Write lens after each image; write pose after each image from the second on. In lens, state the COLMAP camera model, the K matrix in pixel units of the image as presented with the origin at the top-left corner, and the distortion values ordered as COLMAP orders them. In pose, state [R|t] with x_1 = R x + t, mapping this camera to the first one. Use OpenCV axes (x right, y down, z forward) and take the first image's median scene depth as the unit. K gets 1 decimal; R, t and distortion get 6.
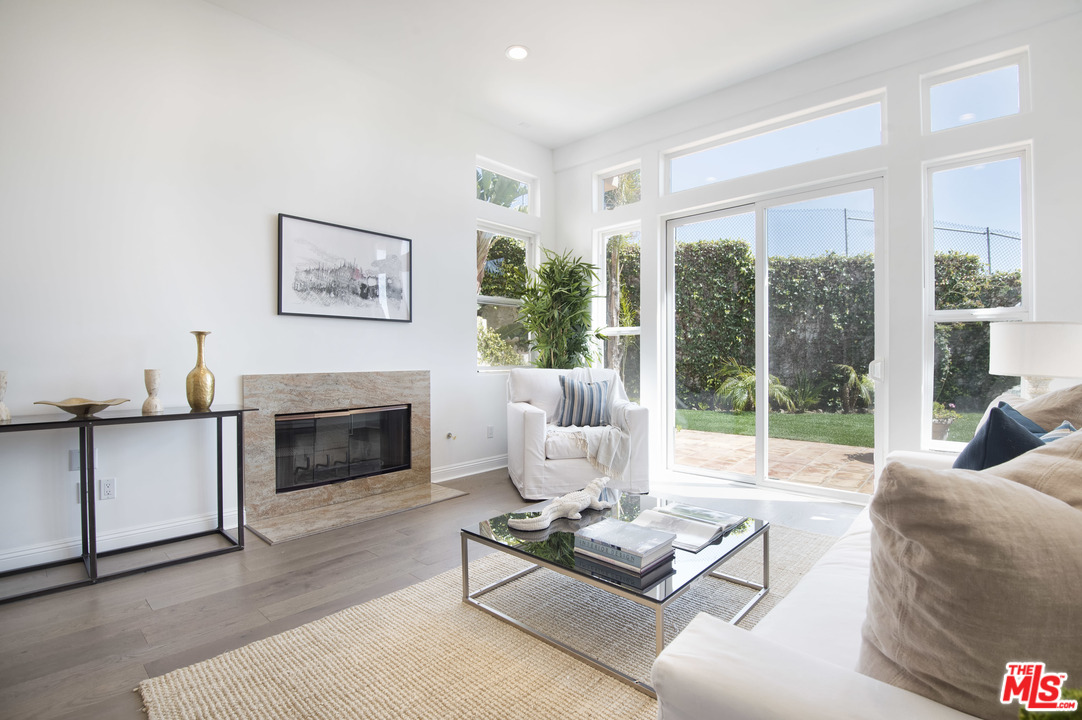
lens RADIAL K [[507.6, 0, 548.7], [0, 507.6, 360.1], [0, 0, 1]] dist [0.001386, -0.035736]
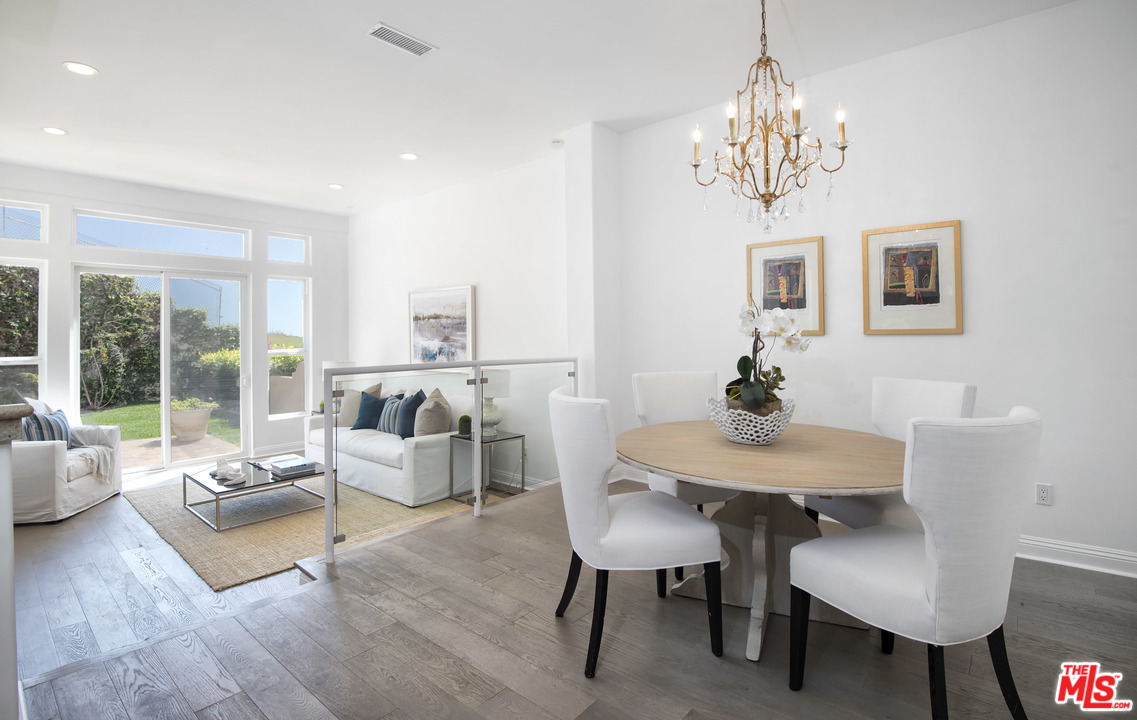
lens RADIAL K [[544.2, 0, 570.1], [0, 544.2, 329.3], [0, 0, 1]] dist [-0.002865, -0.019880]
pose [[-0.010803, 0.014790, 0.999832, -1.250724], [0.014147, 0.999793, -0.014636, -0.121087], [-0.999842, 0.013987, -0.011010, -0.147345]]
